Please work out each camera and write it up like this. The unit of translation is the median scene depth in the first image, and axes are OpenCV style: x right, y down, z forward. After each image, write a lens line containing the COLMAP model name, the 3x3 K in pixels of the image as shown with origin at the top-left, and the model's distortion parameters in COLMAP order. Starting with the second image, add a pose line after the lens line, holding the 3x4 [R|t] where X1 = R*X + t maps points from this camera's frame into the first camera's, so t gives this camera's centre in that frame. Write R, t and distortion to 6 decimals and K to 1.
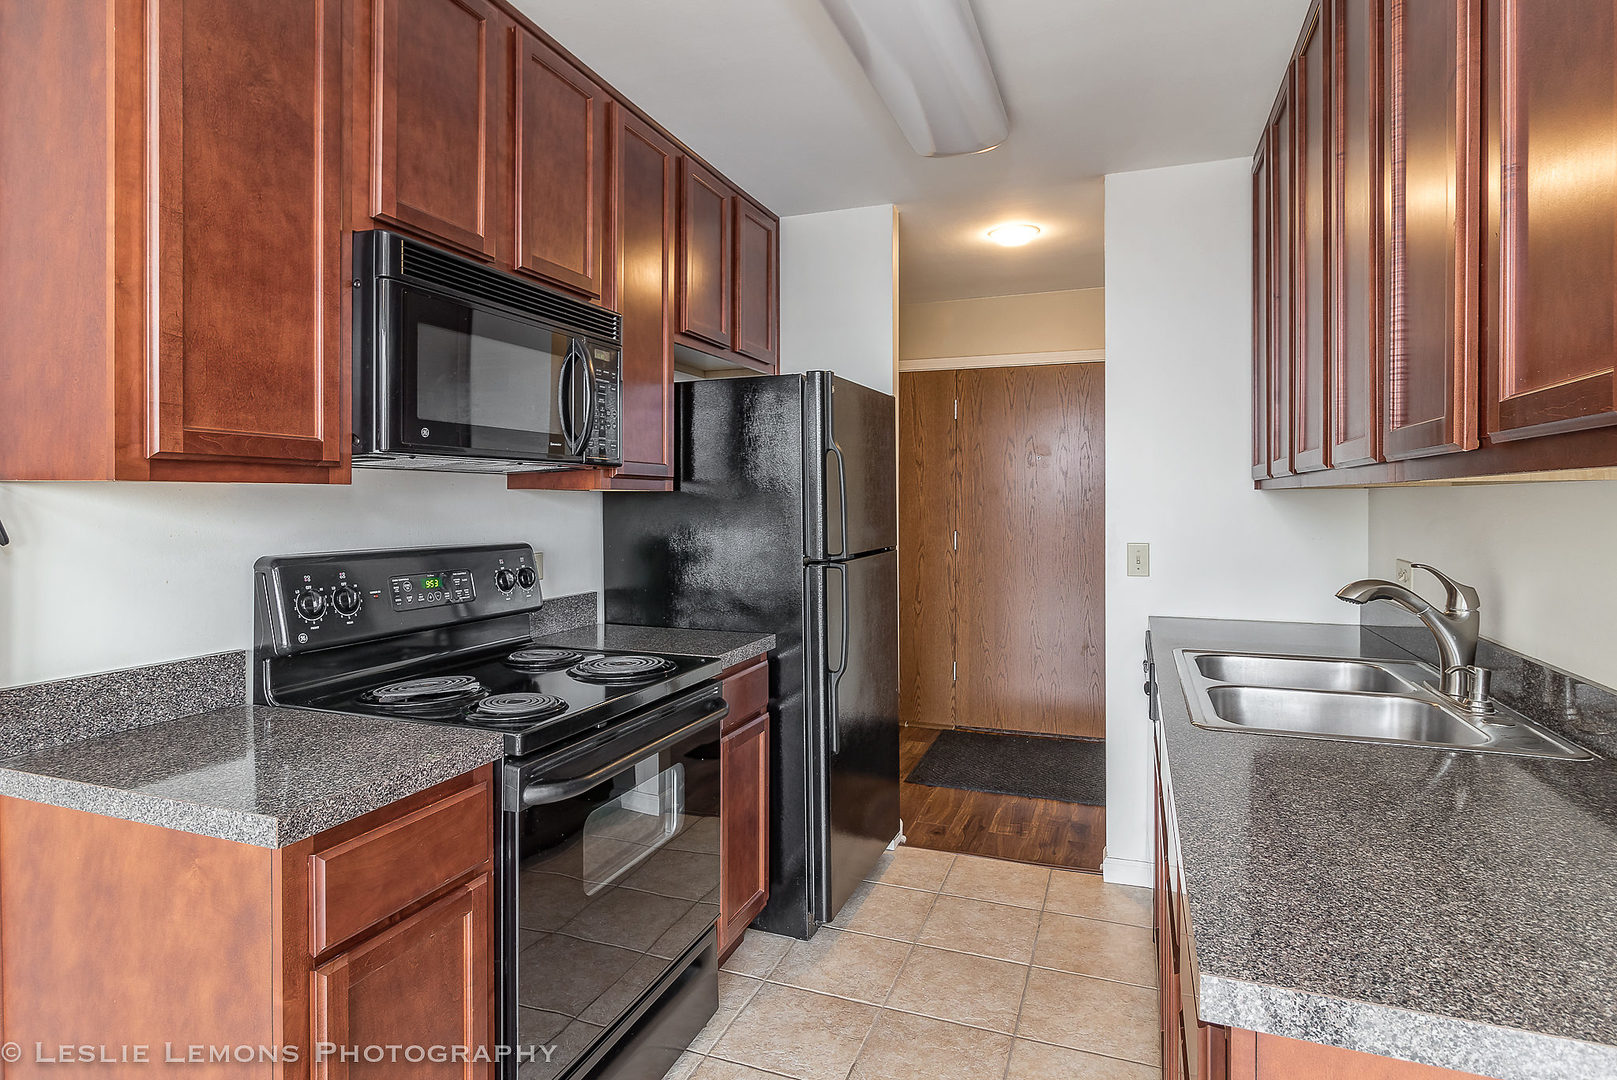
lens RADIAL K [[844.0, 0, 812.5], [0, 844.0, 503.7], [0, 0, 1]] dist [-0.002389, -0.001718]
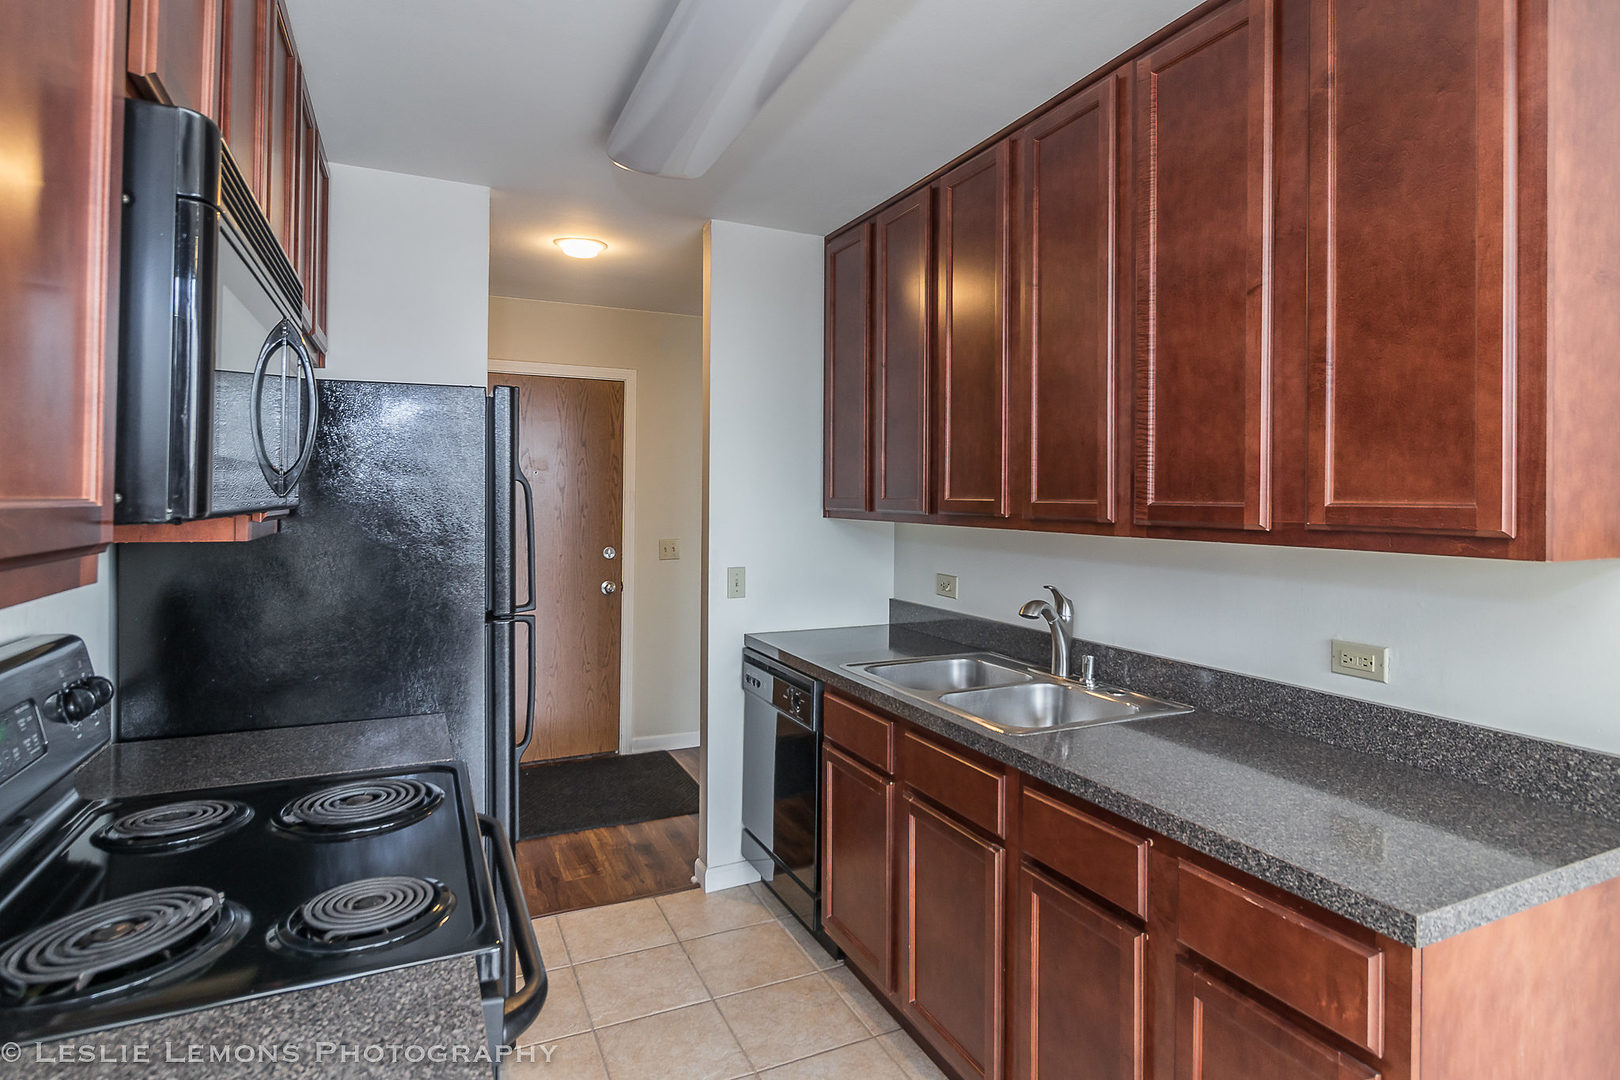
lens RADIAL K [[845.6, 0, 814.0], [0, 845.6, 503.6], [0, 0, 1]] dist [-0.002389, -0.001718]
pose [[0.693748, 0.003424, 0.720209, -0.550888], [-0.006663, 0.999976, 0.001664, -0.063211], [-0.720187, -0.005953, 0.693755, 0.315323]]
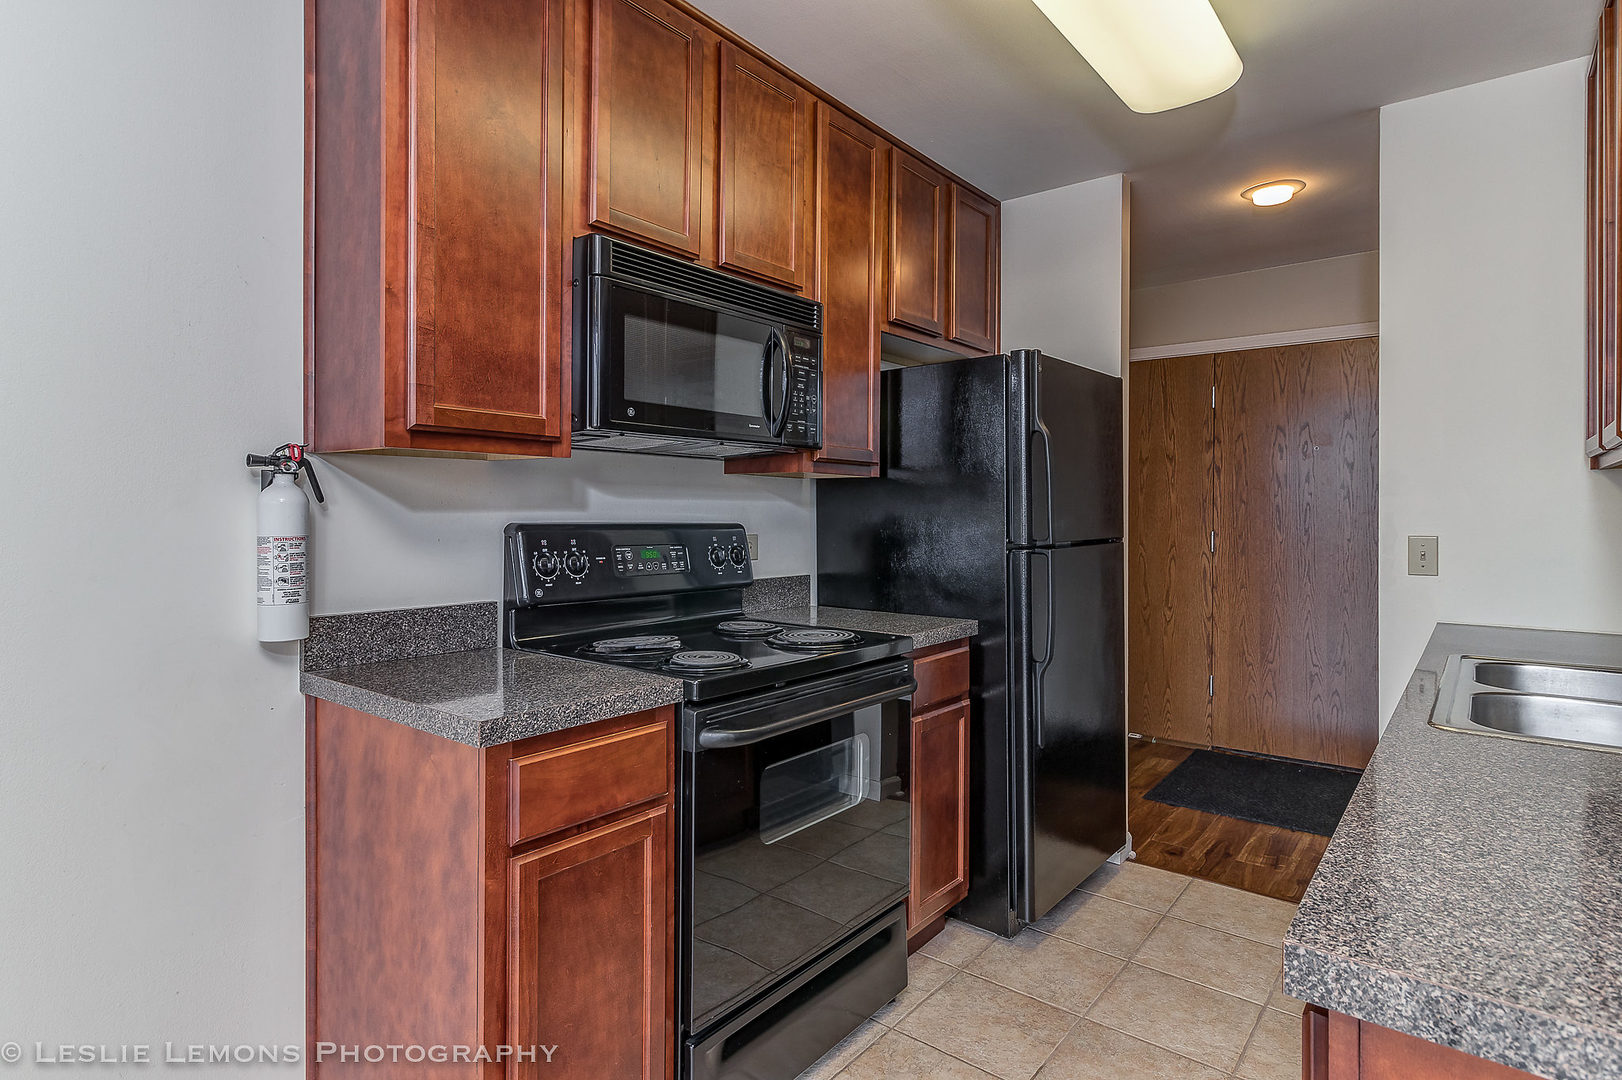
lens RADIAL K [[845.2, 0, 809.9], [0, 845.2, 511.6], [0, 0, 1]] dist [0.003251, -0.000731]
pose [[0.950985, 0.003166, -0.309221, 0.110999], [-0.004822, 0.999978, -0.004590, 0.050490], [0.309200, 0.005856, 0.950979, 0.004949]]
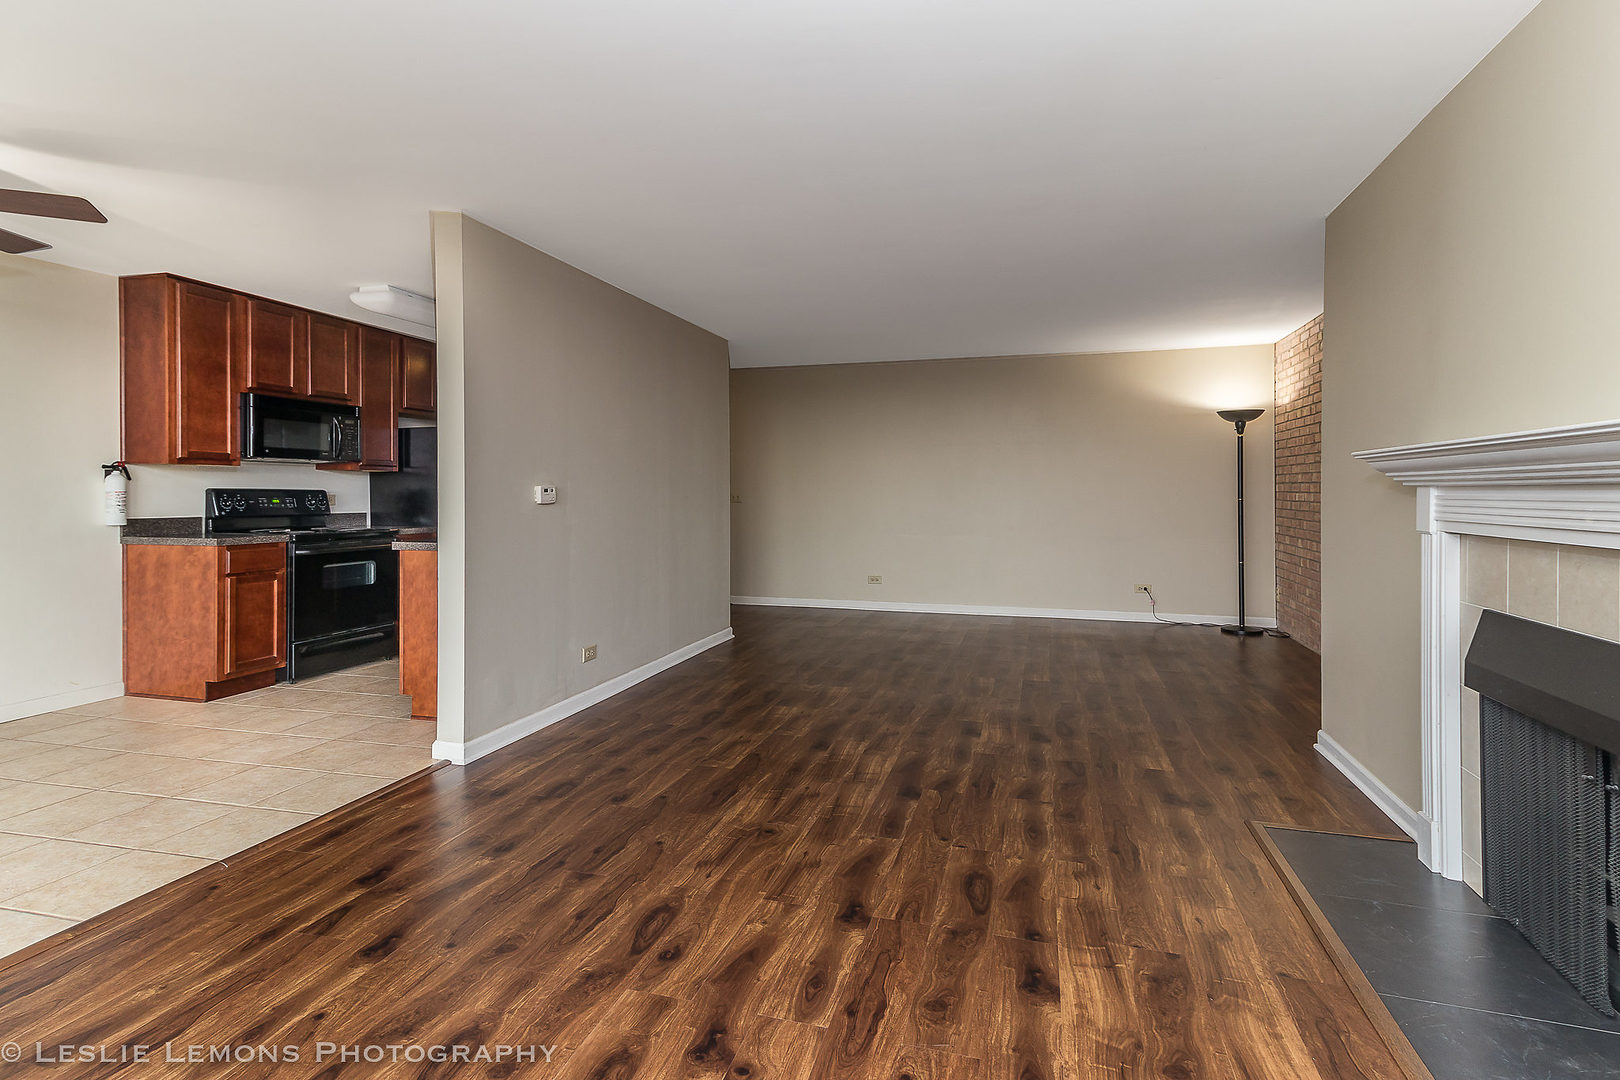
lens RADIAL K [[745.8, 0, 917.1], [0, 745.8, 493.7], [0, 0, 1]] dist [0.019498, 0.000381]
pose [[0.980335, -0.001691, 0.197334, 1.438257], [0.002465, 0.999990, -0.003676, 0.101024], [-0.197325, 0.004091, 0.980330, -2.389132]]
